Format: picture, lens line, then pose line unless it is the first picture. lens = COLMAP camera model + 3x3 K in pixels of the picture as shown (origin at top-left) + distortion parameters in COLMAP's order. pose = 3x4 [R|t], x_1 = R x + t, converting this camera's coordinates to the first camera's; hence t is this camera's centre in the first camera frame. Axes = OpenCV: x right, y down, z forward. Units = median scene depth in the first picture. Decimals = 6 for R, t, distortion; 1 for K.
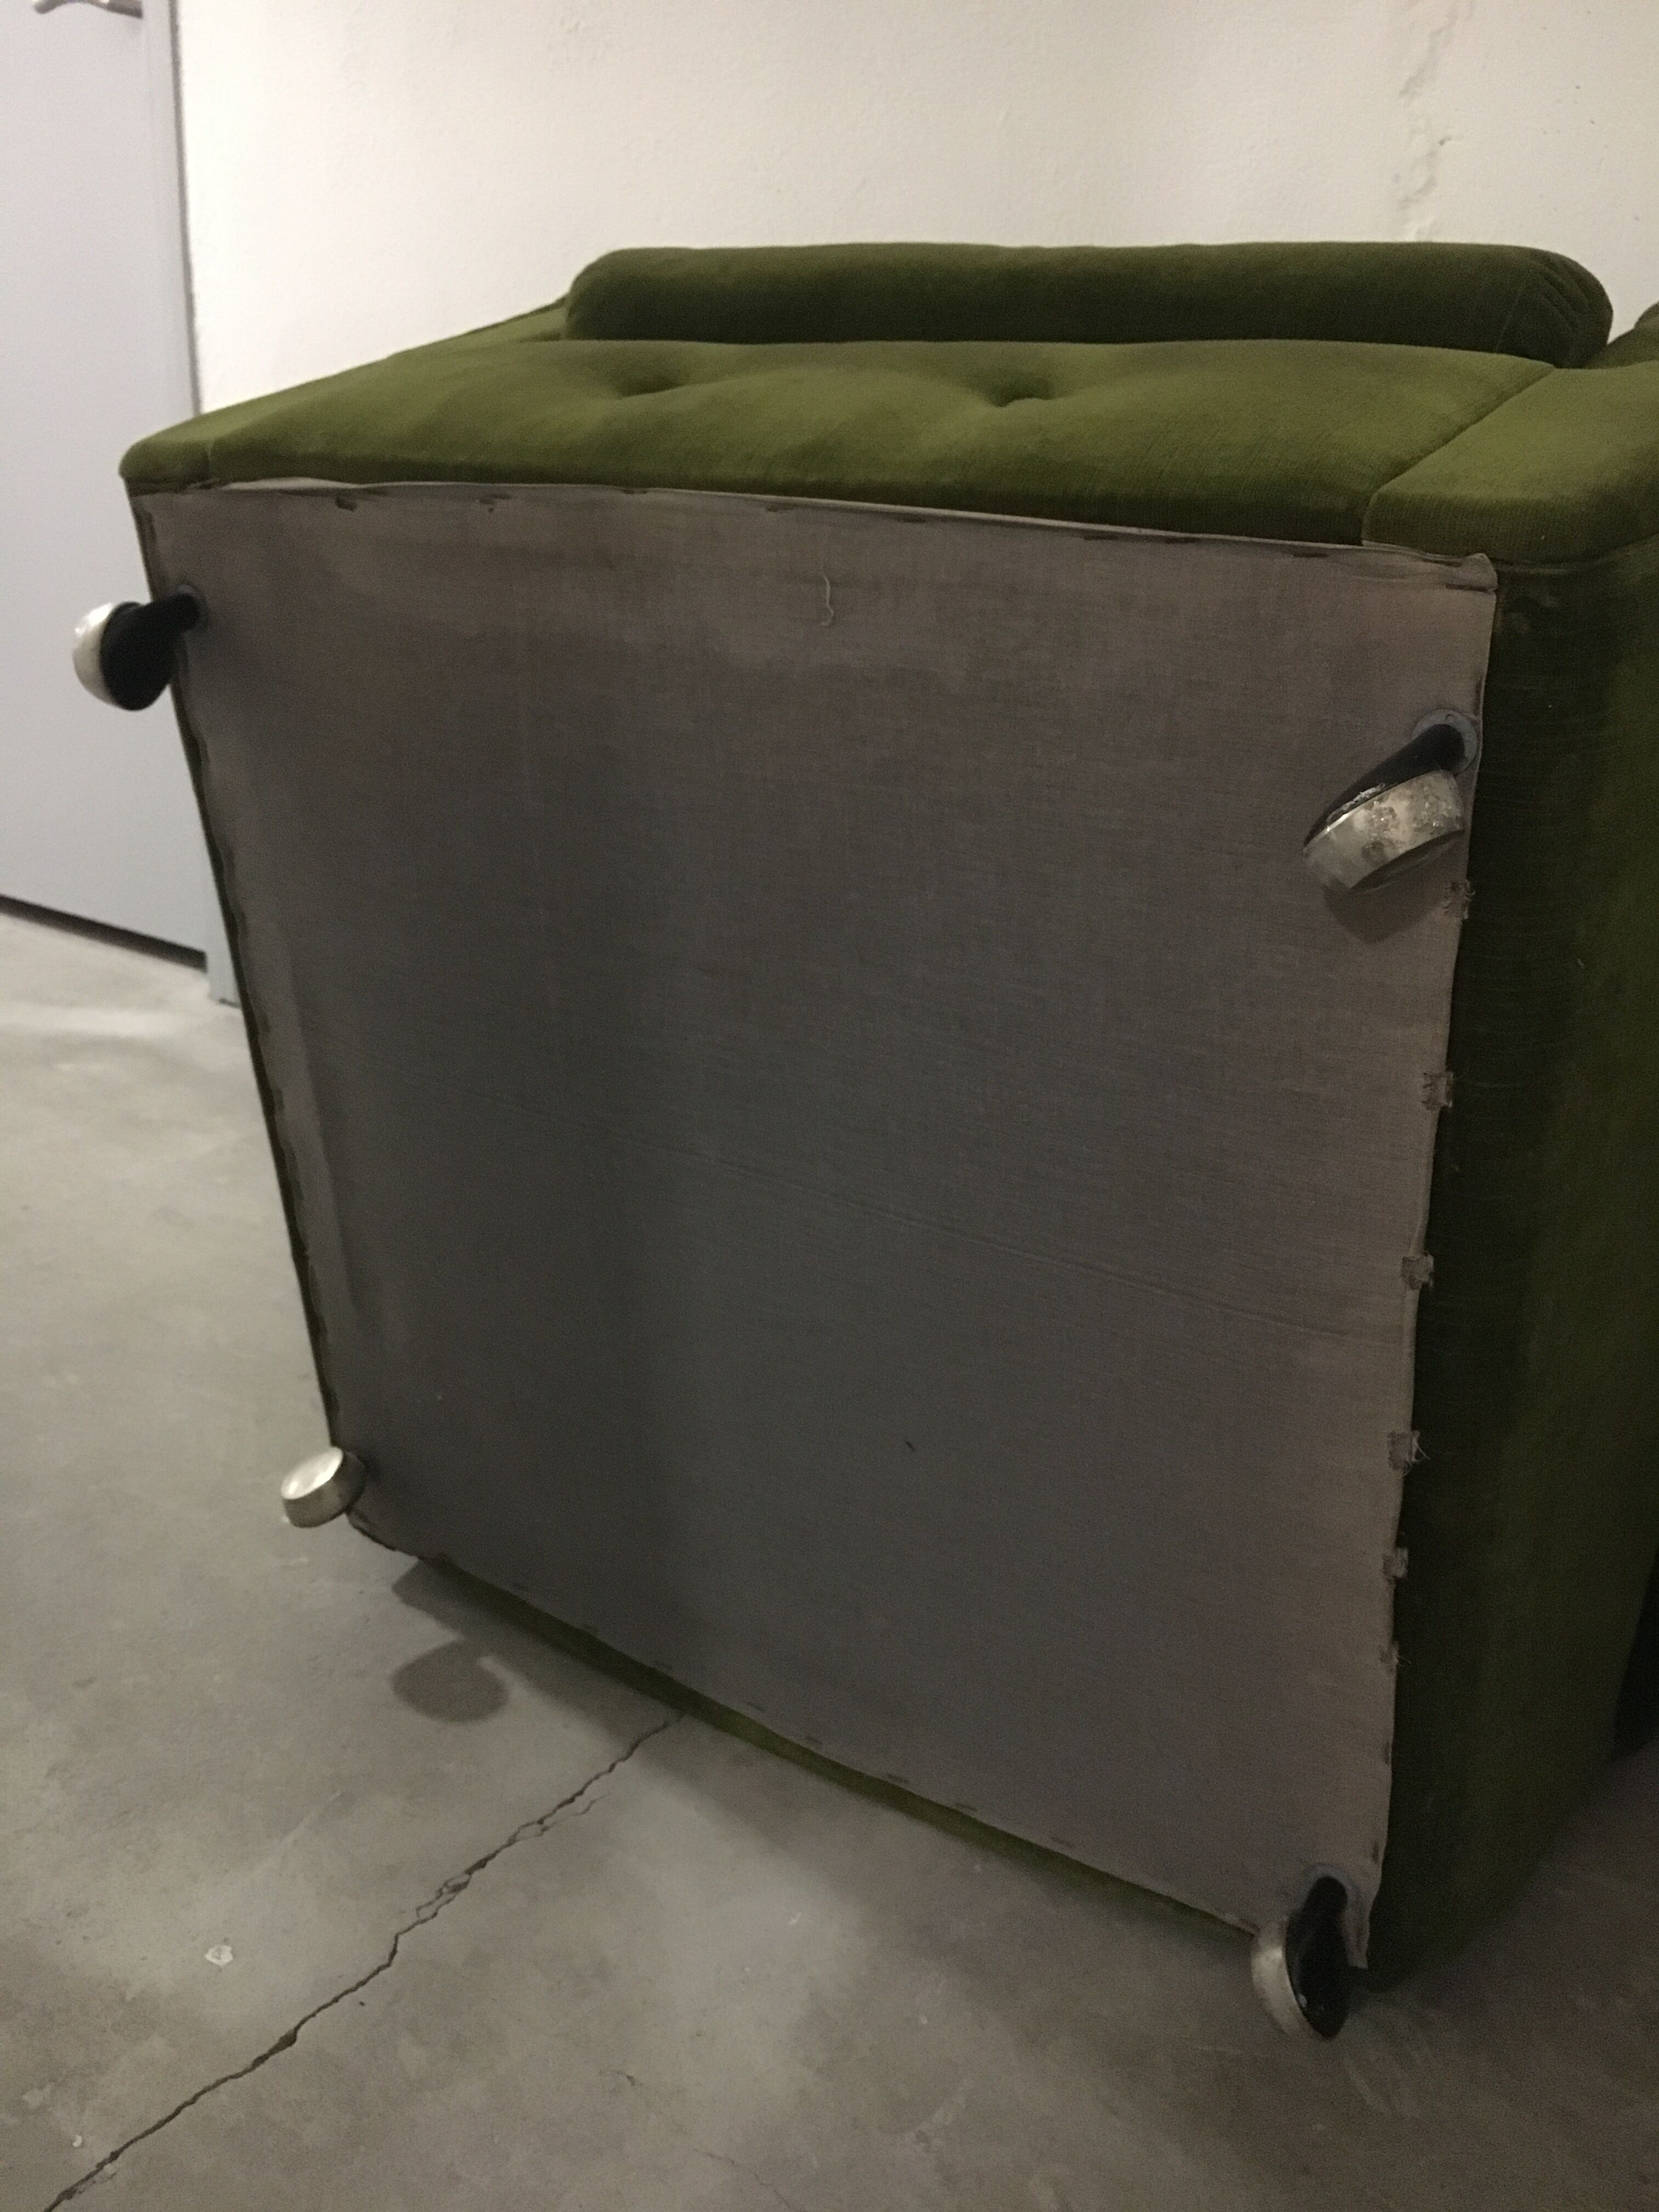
lens RADIAL K [[1887.4, 0, 829.5], [0, 1887.4, 1106.0], [0, 0, 1]] dist [0.084702, -0.118985]
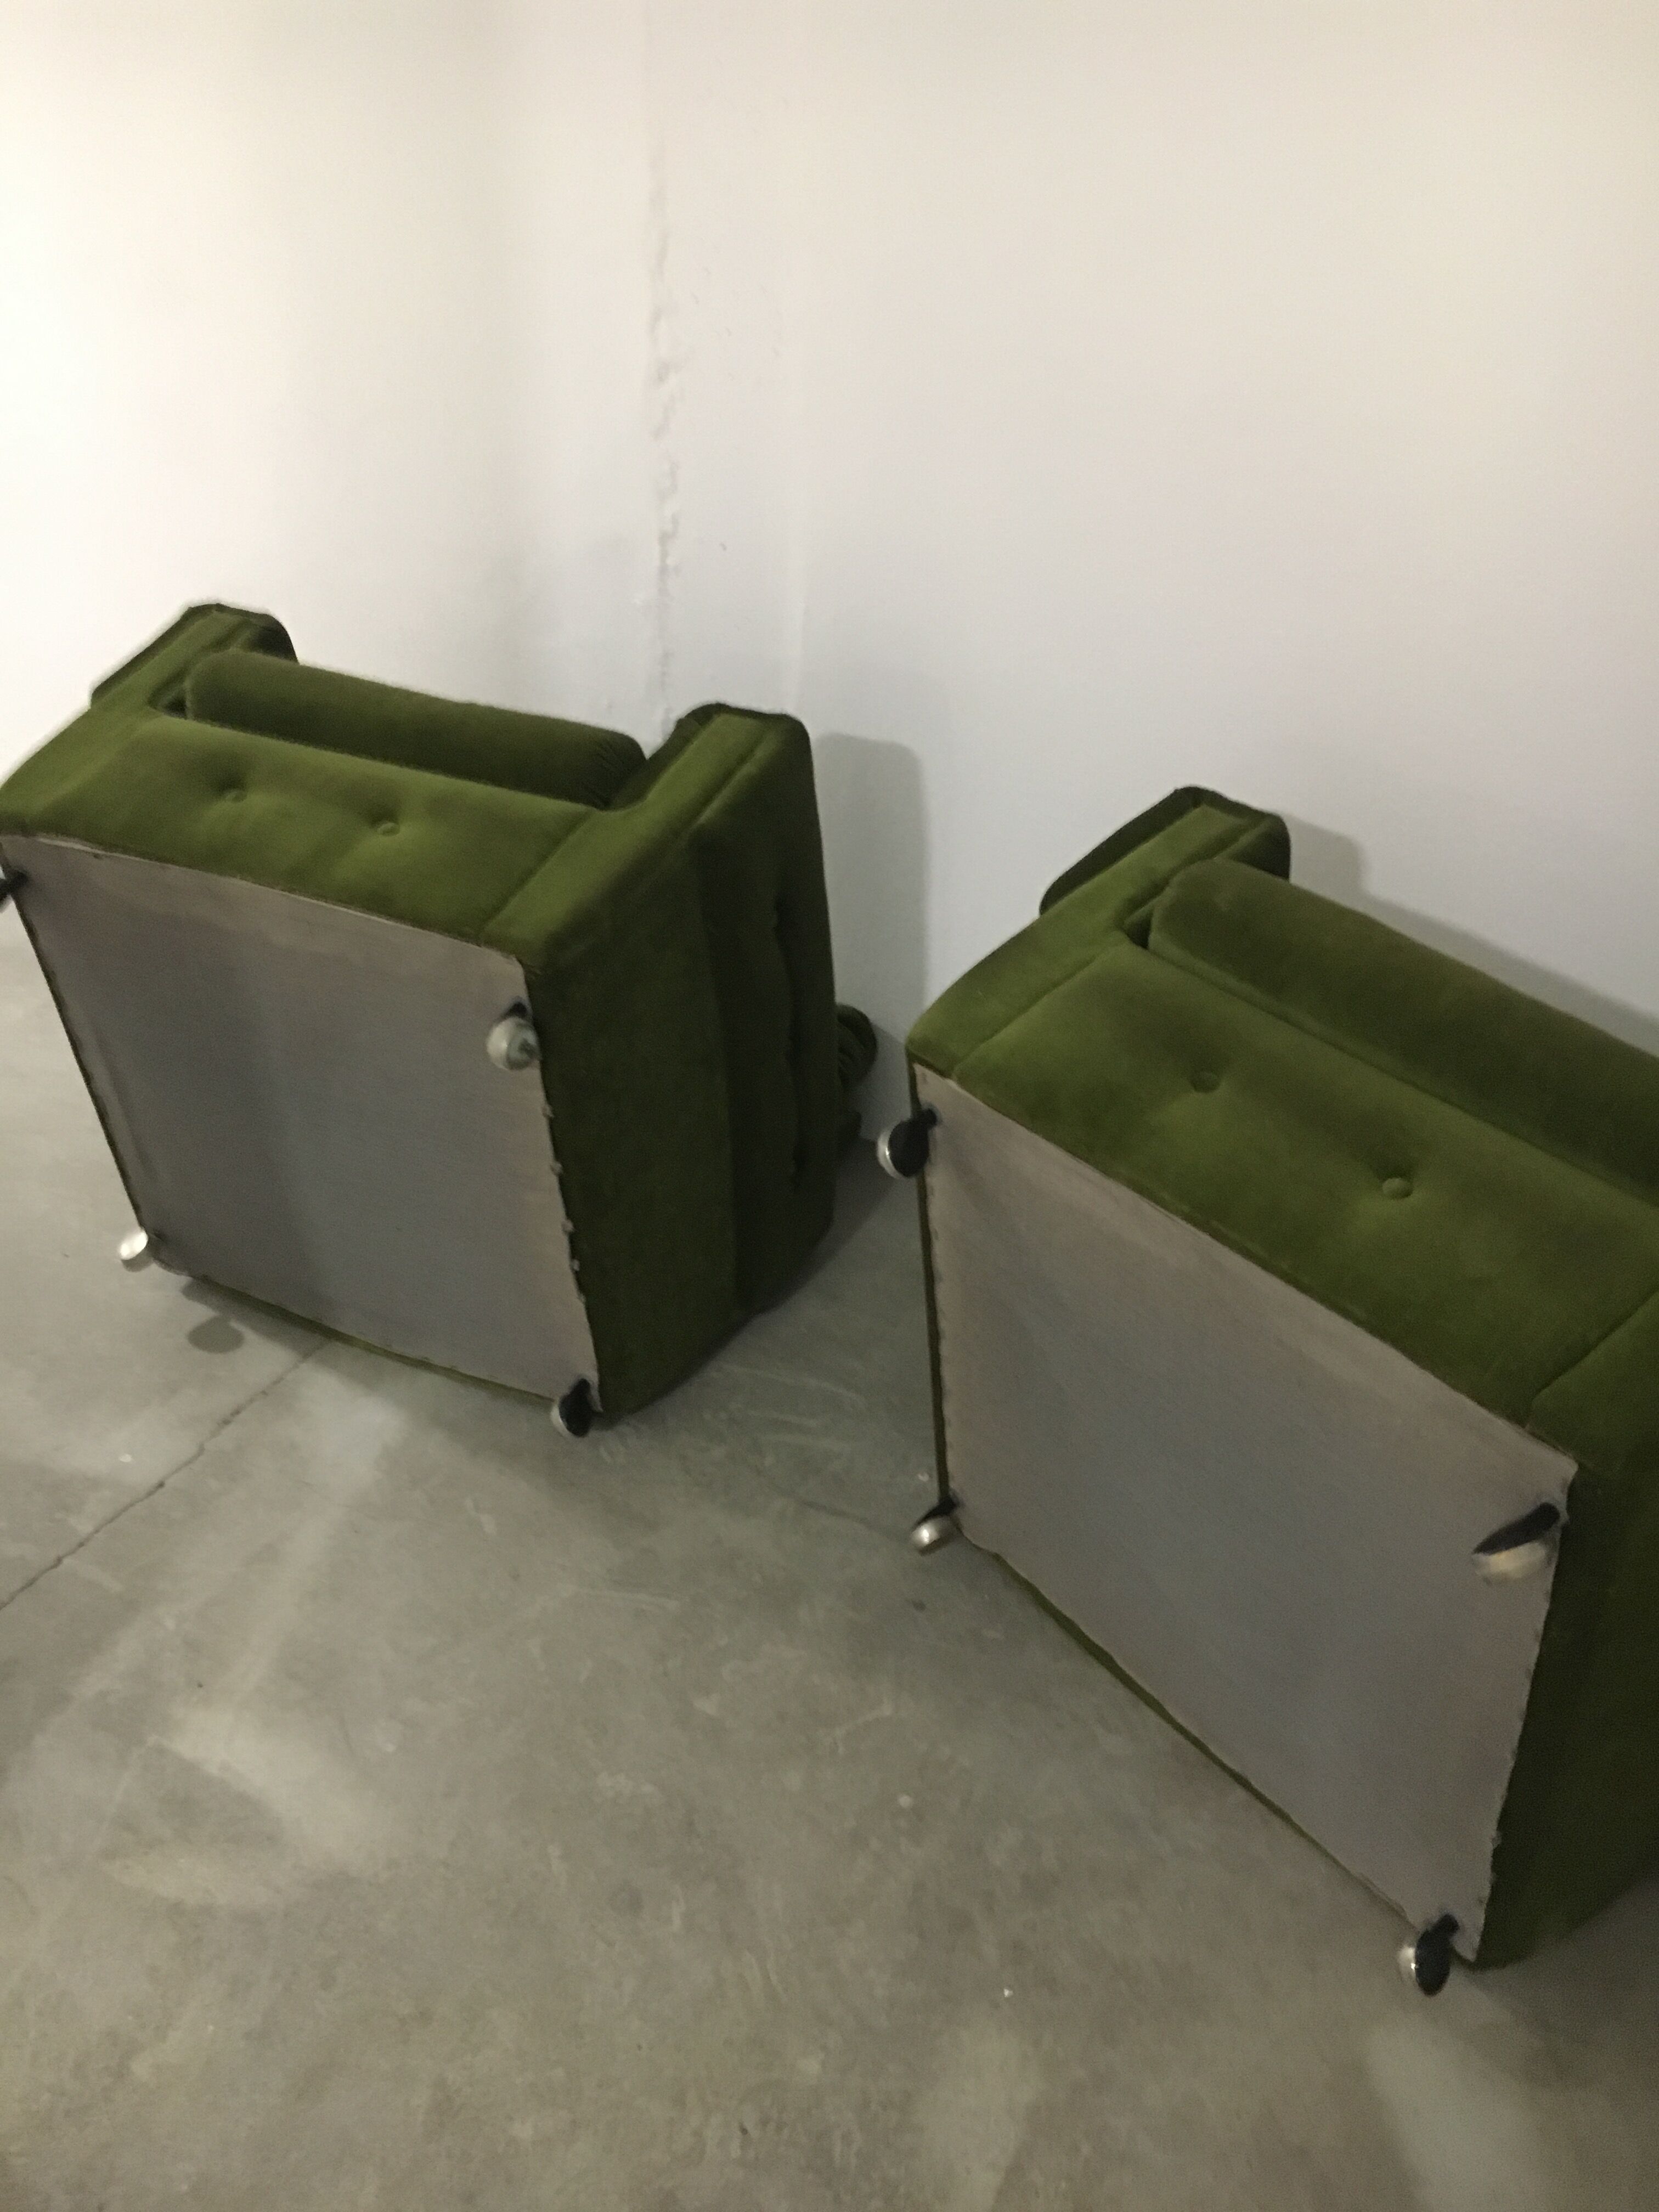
lens RADIAL K [[1871.6, 0, 822.7], [0, 1871.6, 1104.8], [0, 0, 1]] dist [0.087152, -0.115909]
pose [[0.990313, -0.081773, 0.112220, 0.329902], [0.055343, 0.973676, 0.221116, -0.483219], [-0.127347, -0.212763, 0.968770, -1.376692]]
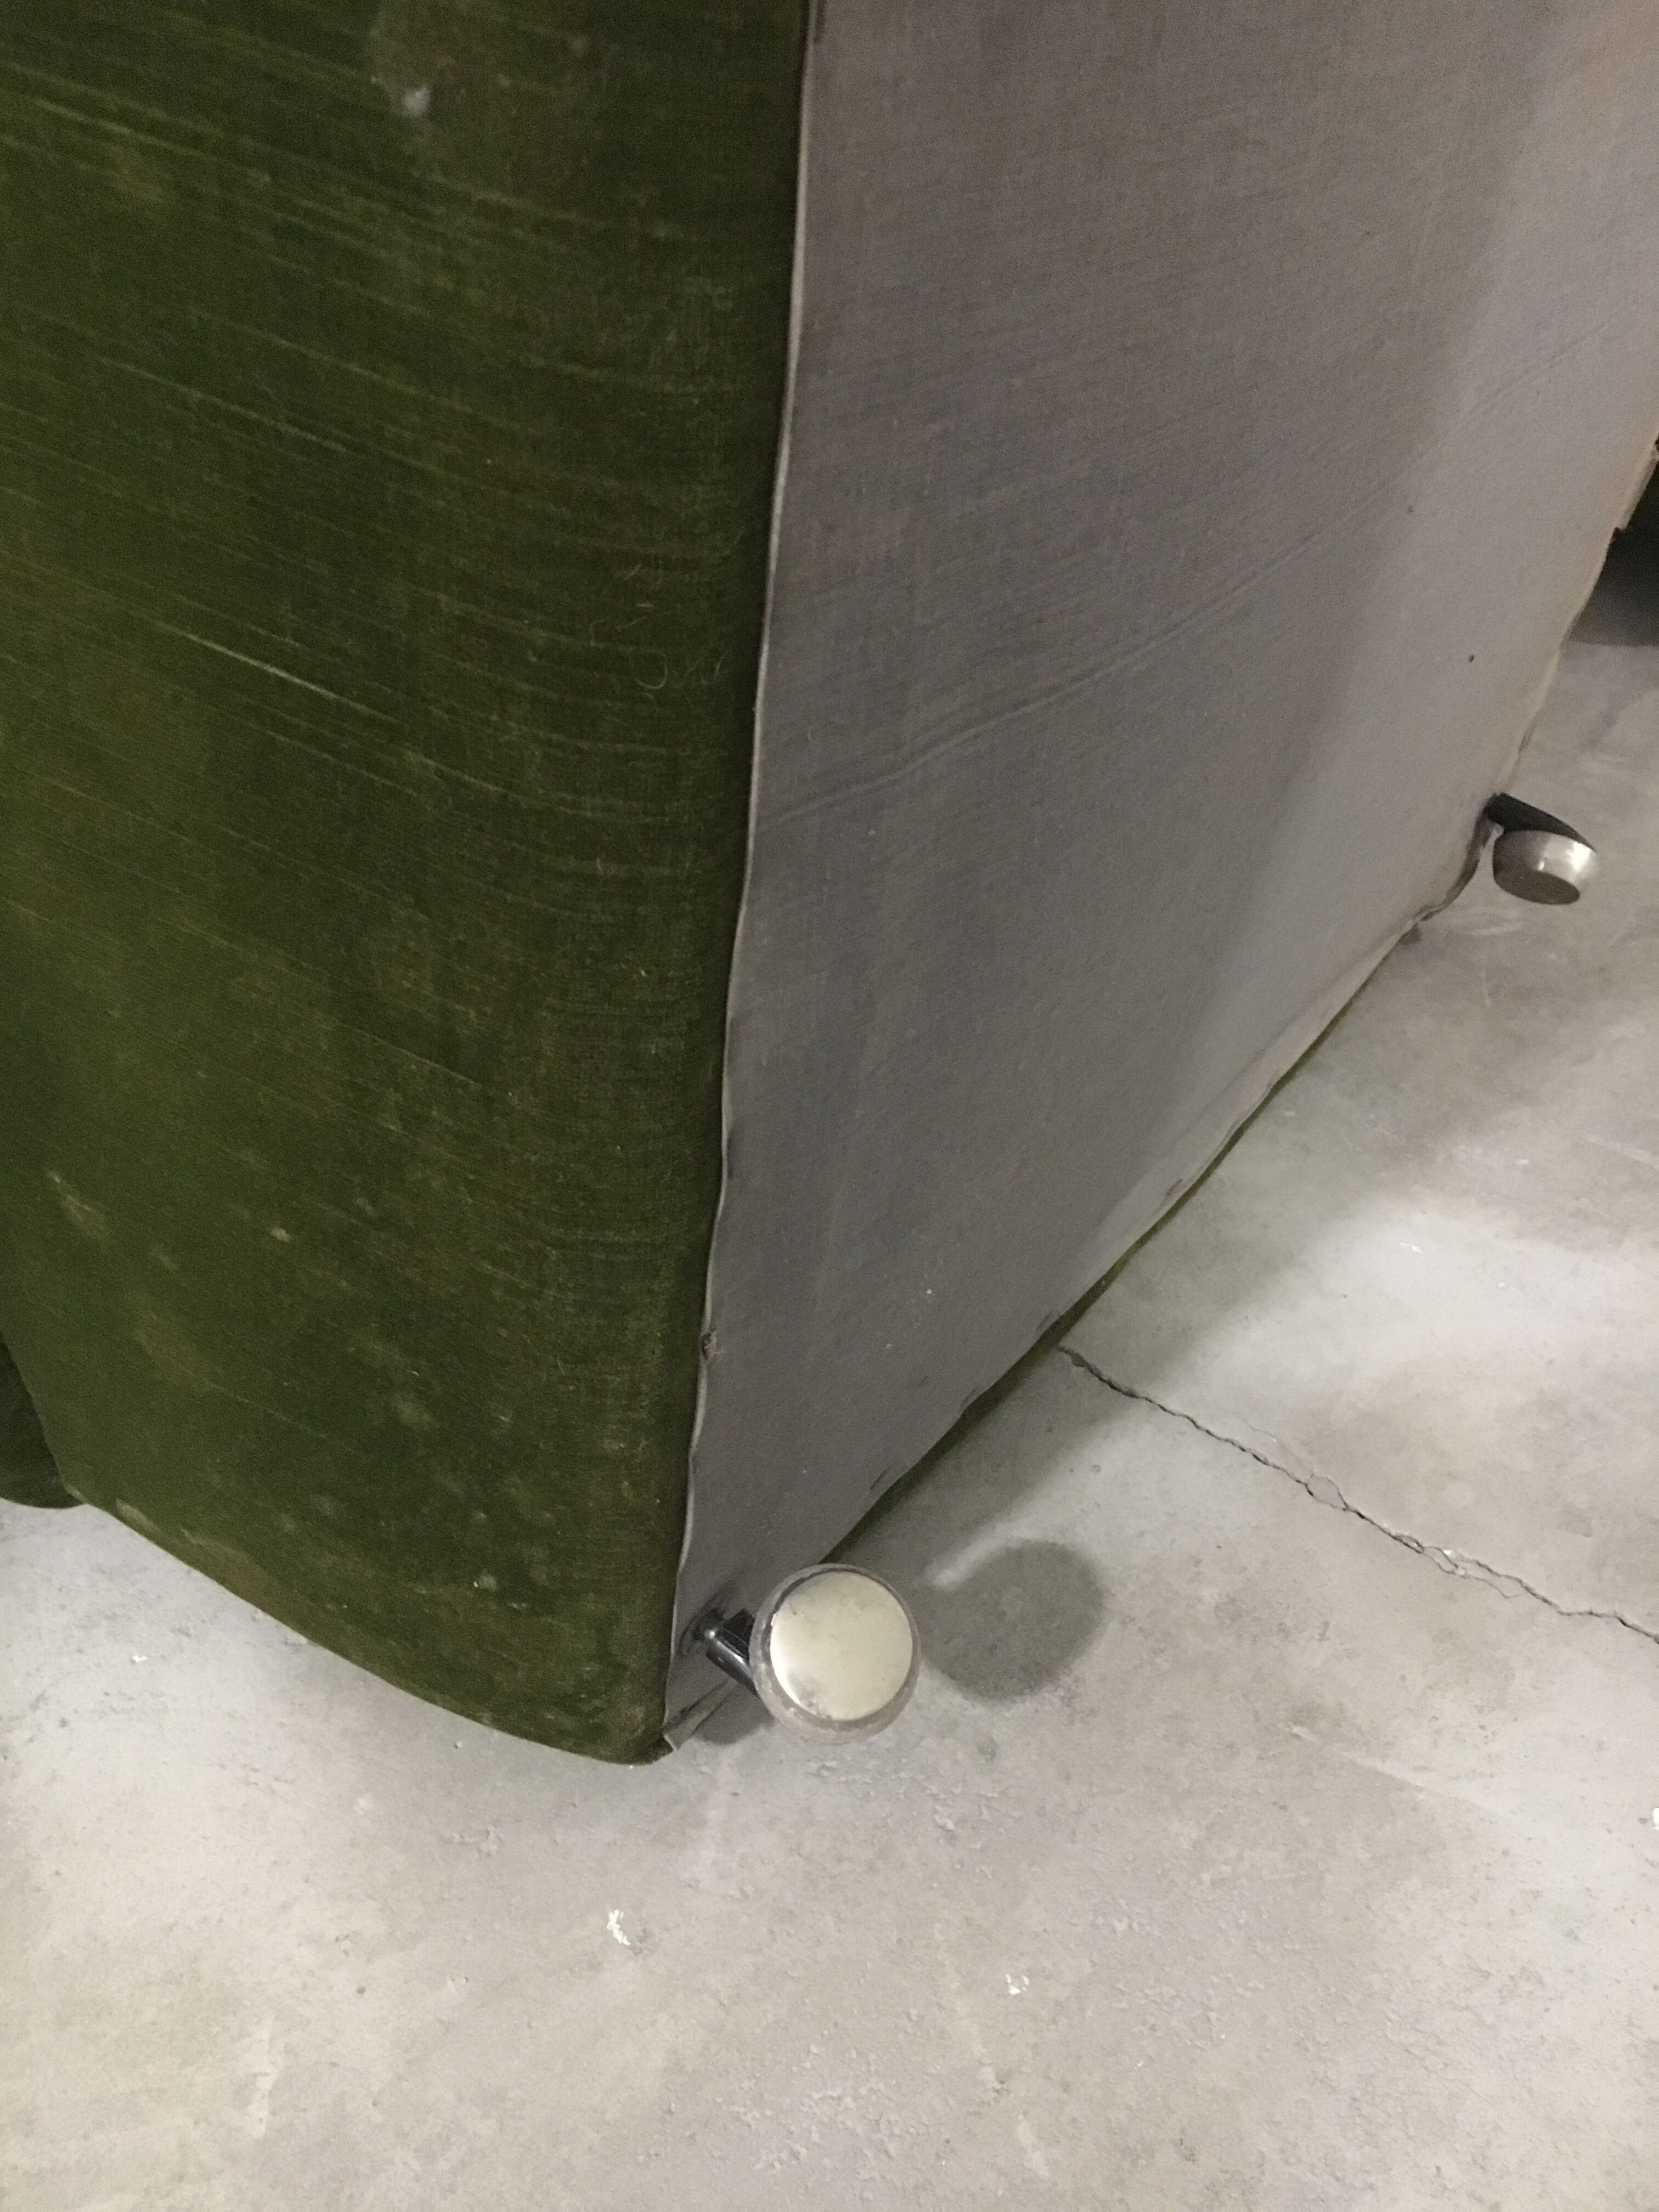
lens RADIAL K [[1871.6, 0, 822.7], [0, 1871.6, 1104.8], [0, 0, 1]] dist [0.087152, -0.115909]
pose [[0.054484, -0.657887, 0.751143, -0.740277], [0.318898, 0.724329, 0.611271, -0.288009], [-0.946222, 0.206234, 0.249263, 1.155298]]
